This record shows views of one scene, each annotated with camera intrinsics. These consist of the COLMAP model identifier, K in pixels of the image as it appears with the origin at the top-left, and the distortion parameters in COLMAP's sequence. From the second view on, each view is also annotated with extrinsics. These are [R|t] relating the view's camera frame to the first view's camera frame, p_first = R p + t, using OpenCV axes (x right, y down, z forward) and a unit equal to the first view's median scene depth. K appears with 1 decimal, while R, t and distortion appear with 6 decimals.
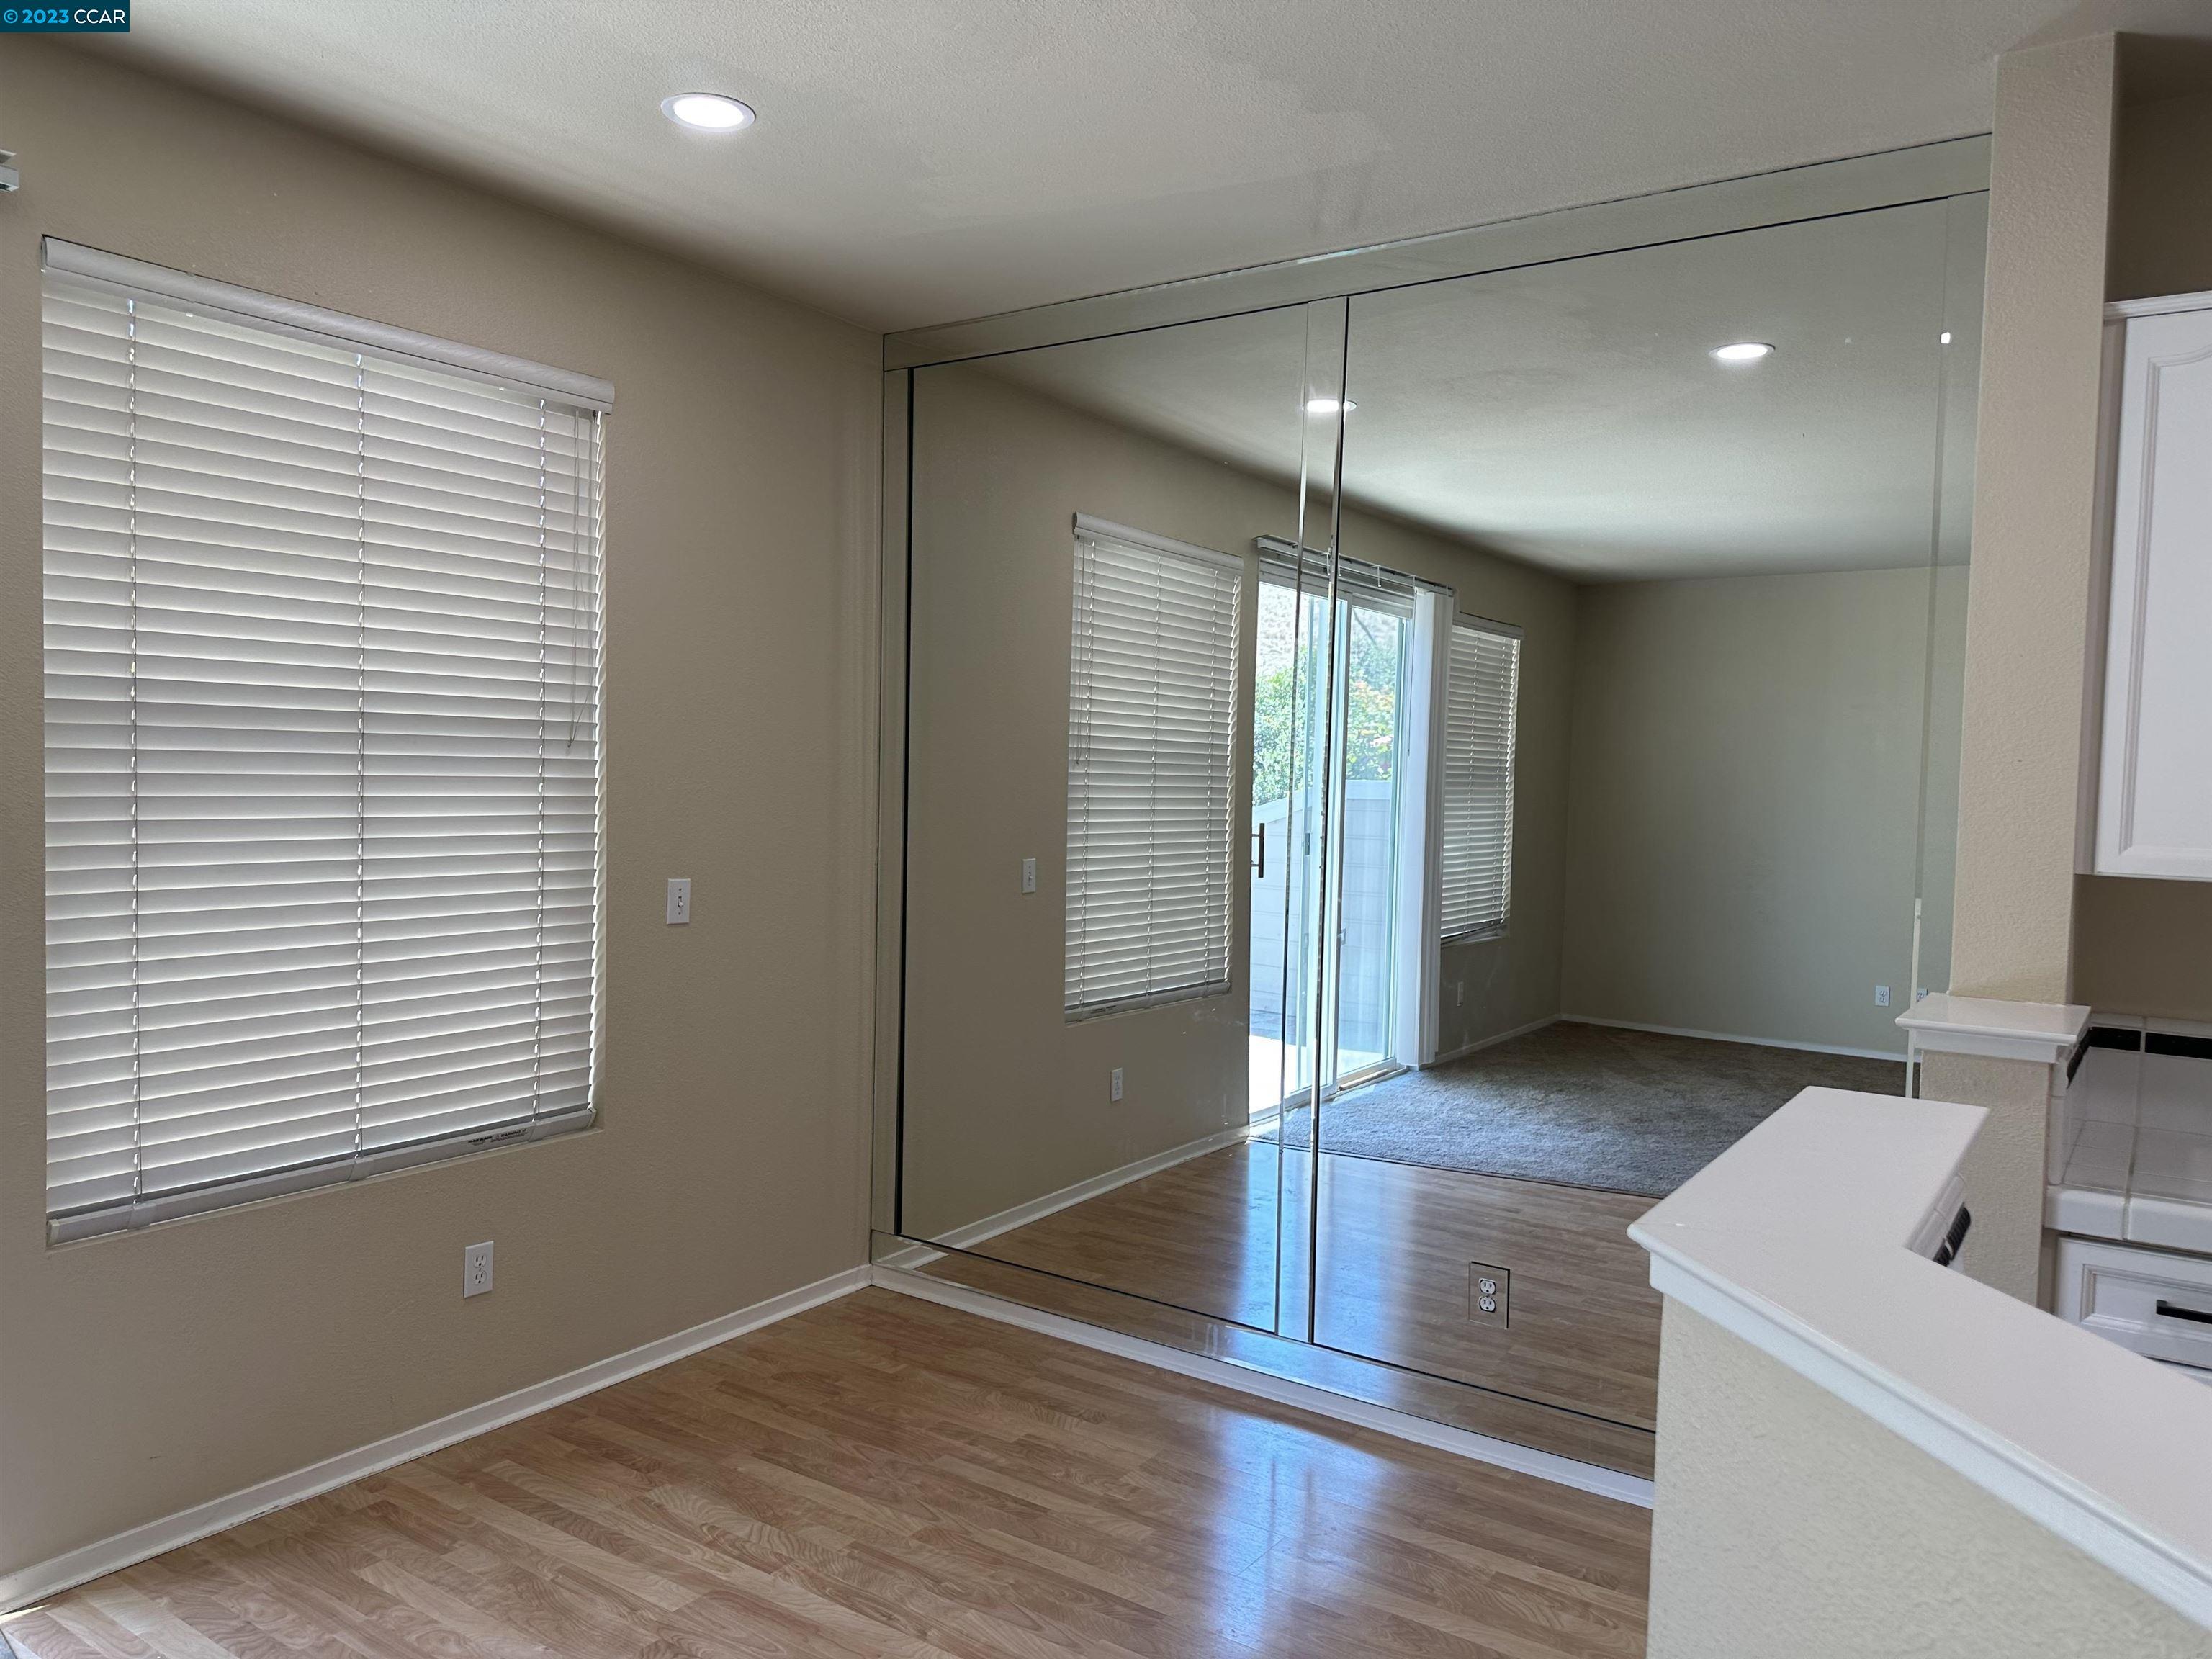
lens RADIAL K [[1567.9, 0, 1107.1], [0, 1567.9, 841.6], [0, 0, 1]] dist [0.003308, -0.007087]
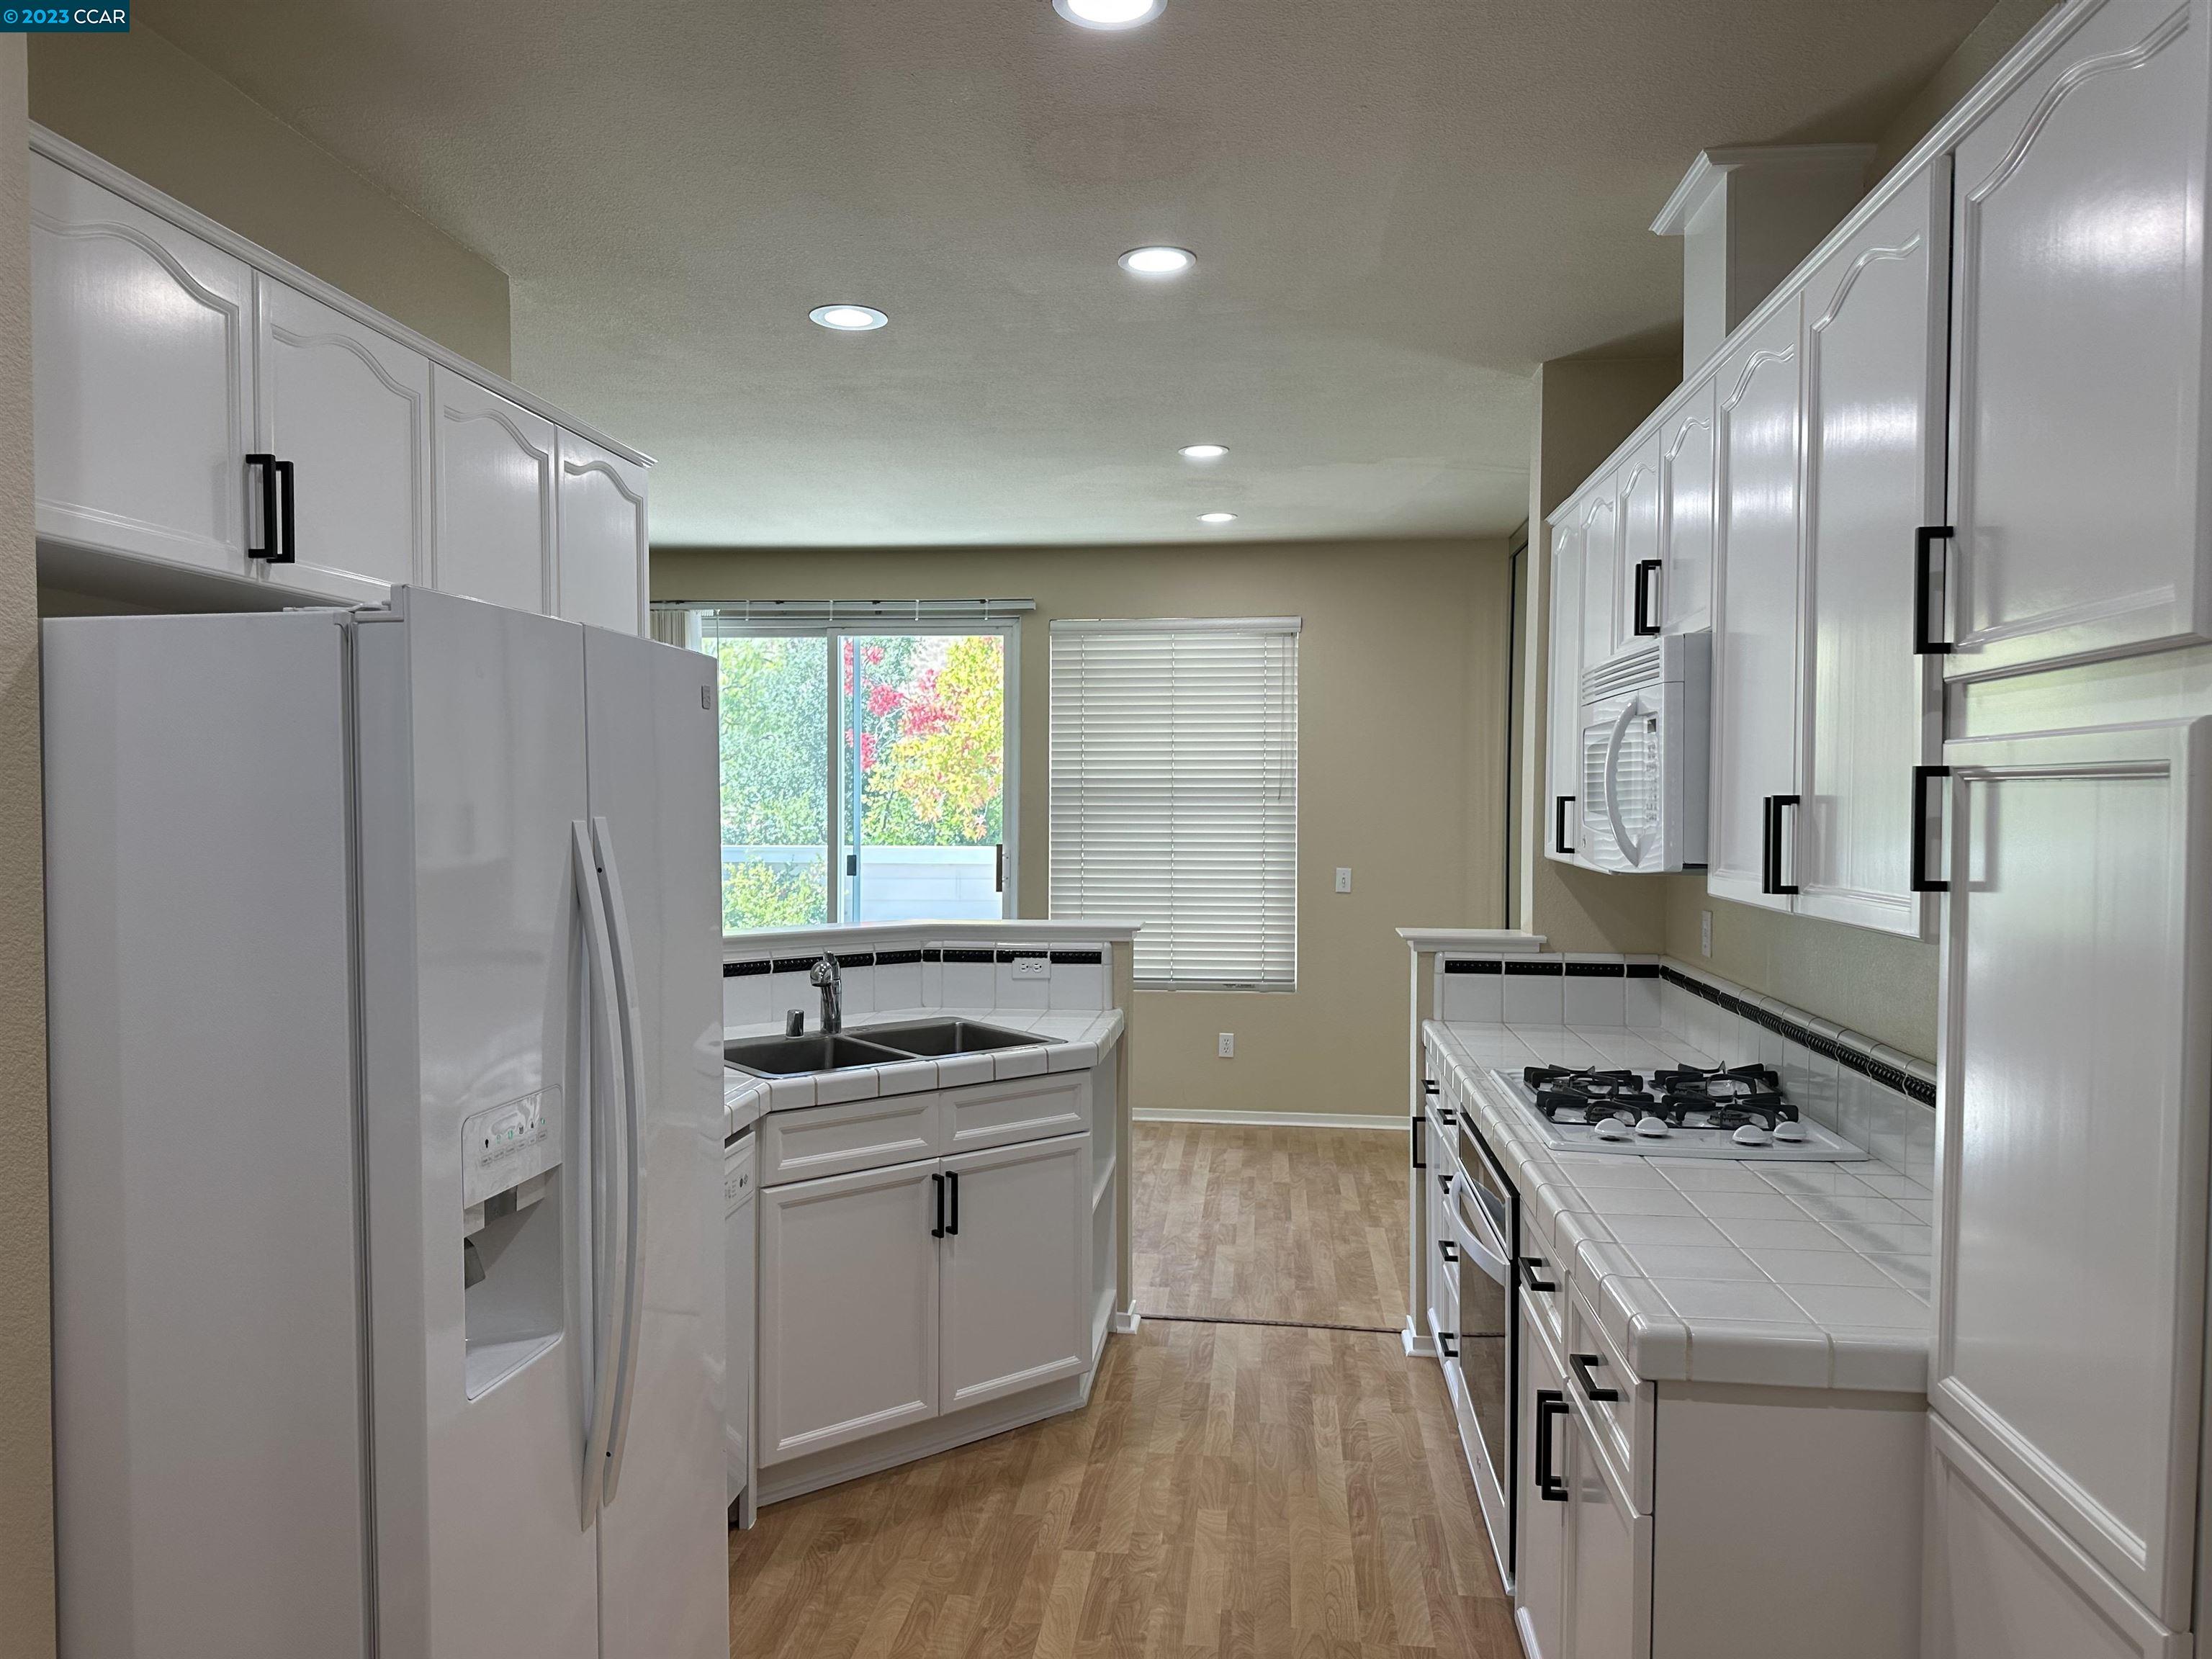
lens RADIAL K [[1538.5, 0, 1100.4], [0, 1538.5, 852.8], [0, 0, 1]] dist [0.190809, -0.384871]
pose [[0.471893, 0.011078, -0.881586, 1.499428], [-0.034793, 0.999376, -0.006066, 0.032446], [0.880969, 0.033535, 0.471984, -0.166001]]
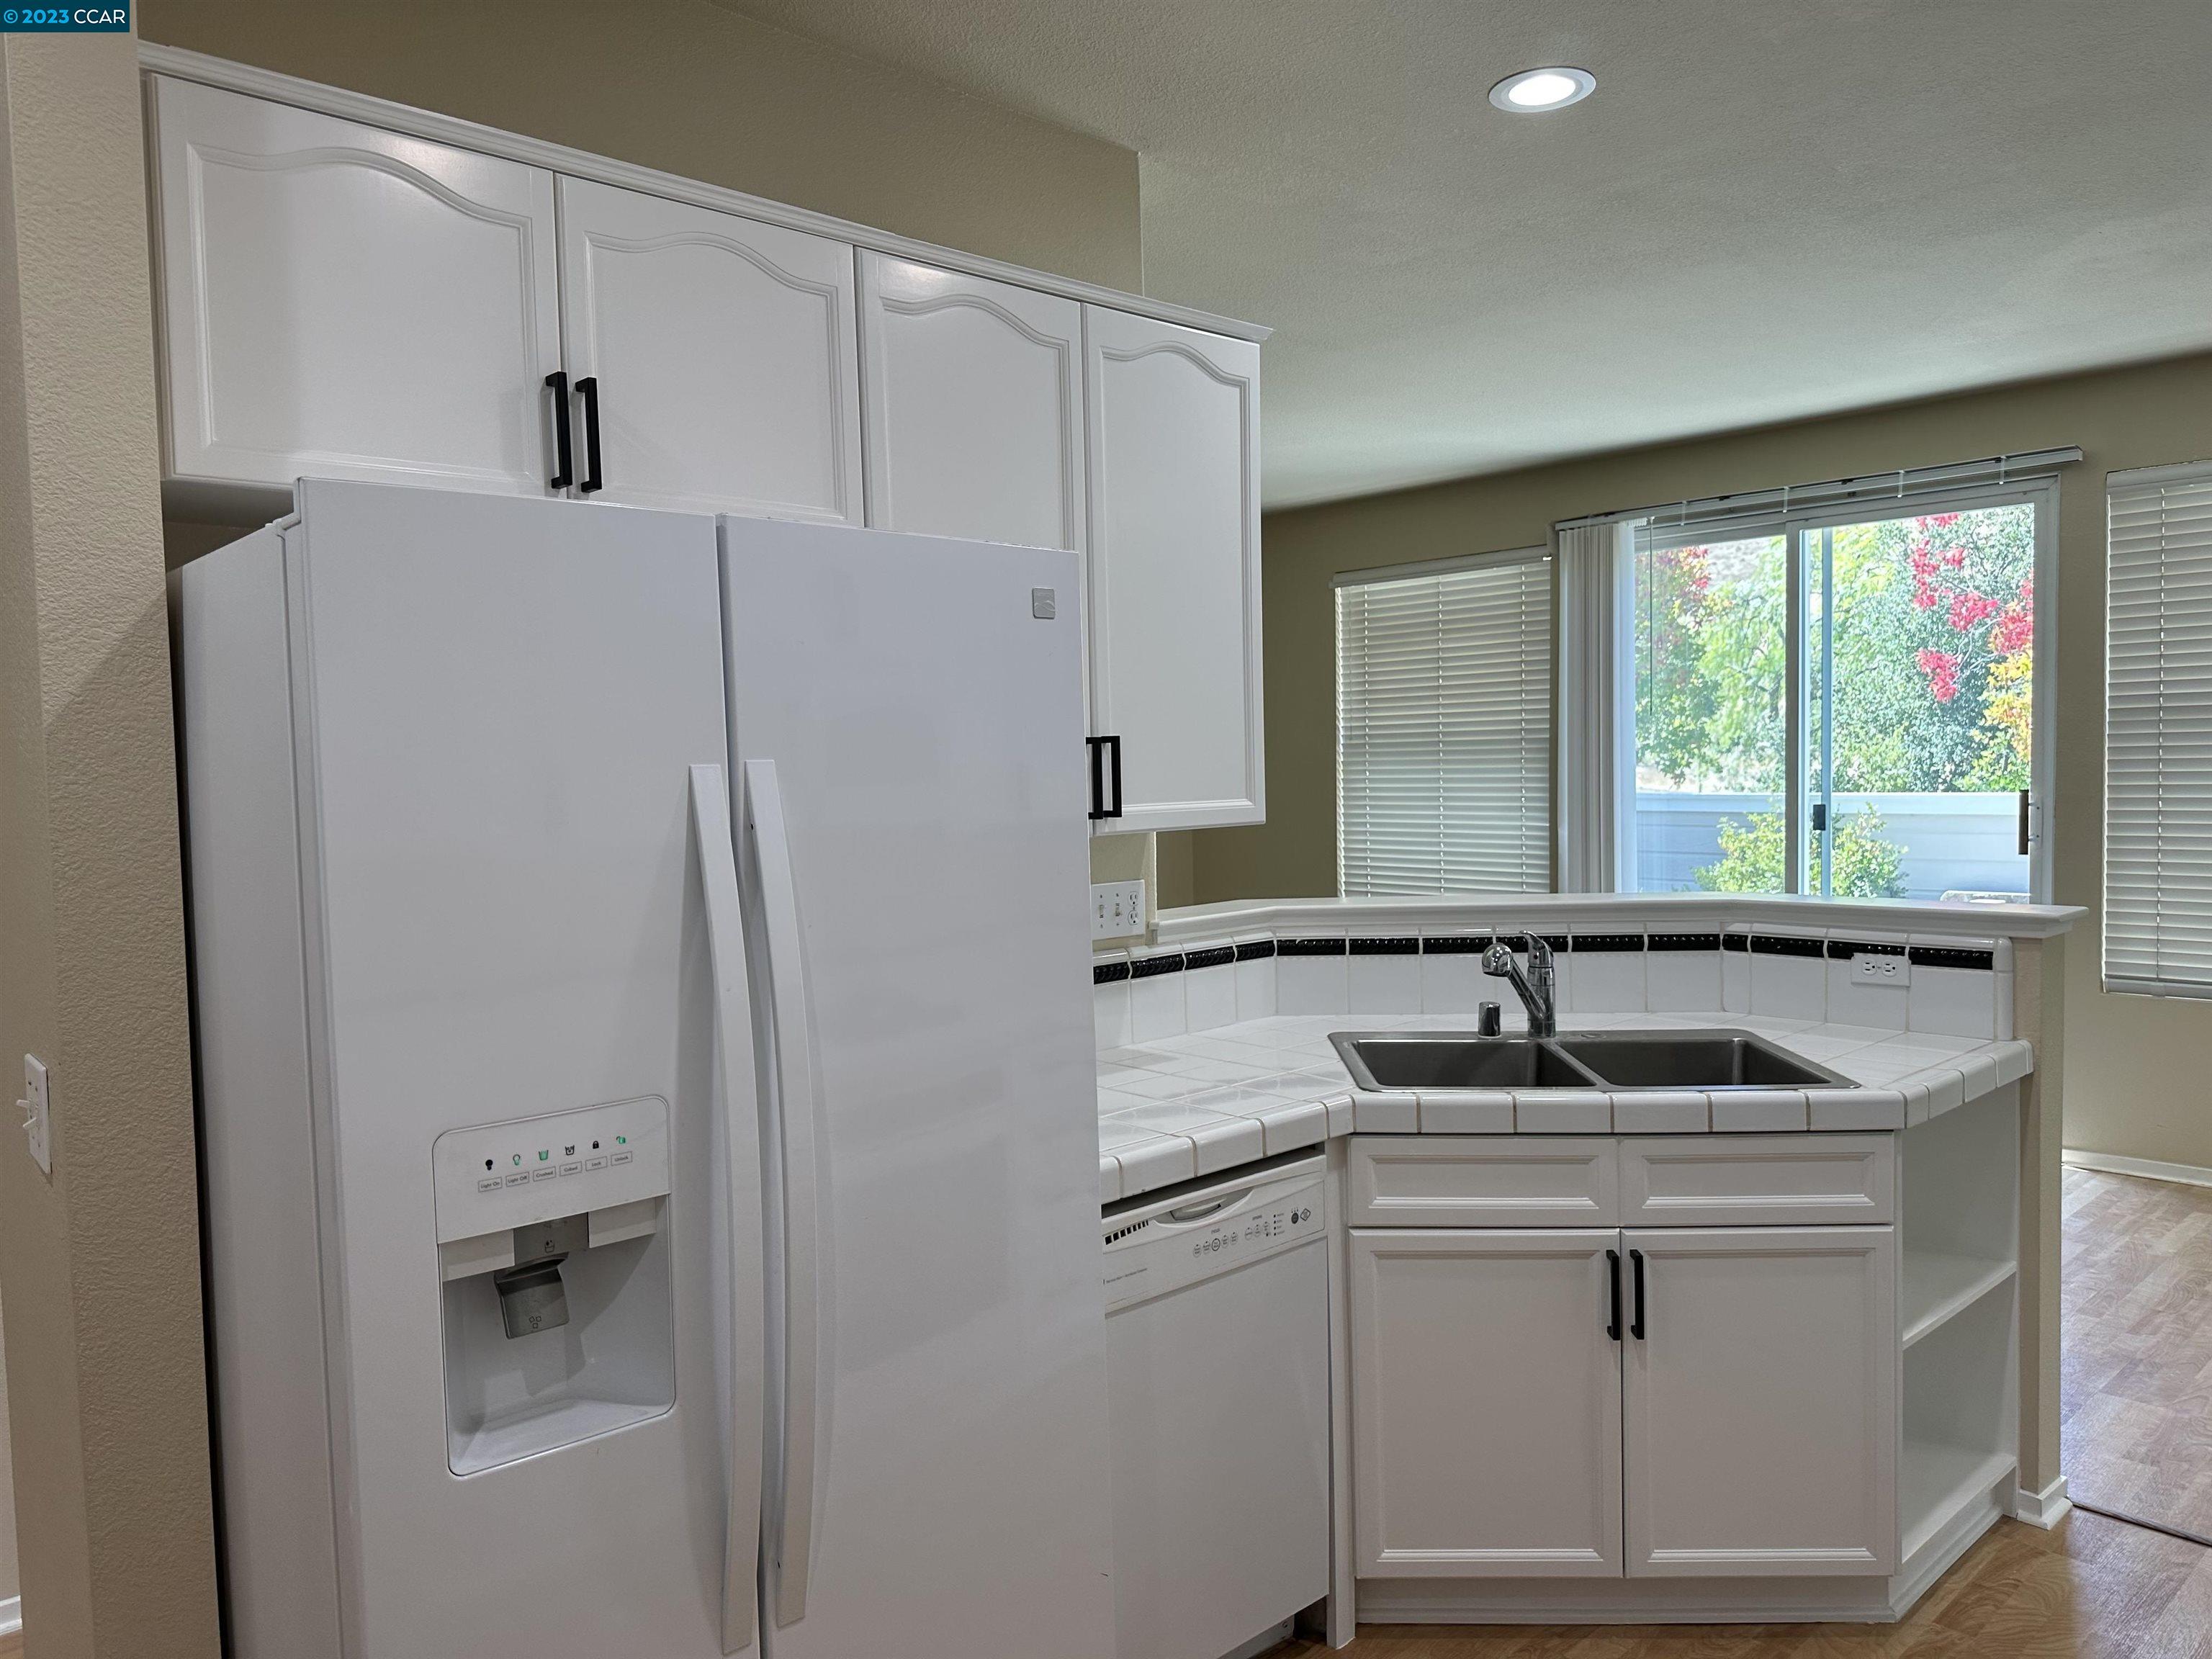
lens RADIAL K [[1567.9, 0, 1107.1], [0, 1567.9, 841.6], [0, 0, 1]] dist [0.003308, -0.007087]
pose [[-0.221250, 0.035619, -0.974566, 1.294512], [-0.028227, 0.998680, 0.042909, 0.022628], [0.974808, 0.037003, -0.219953, 0.189695]]
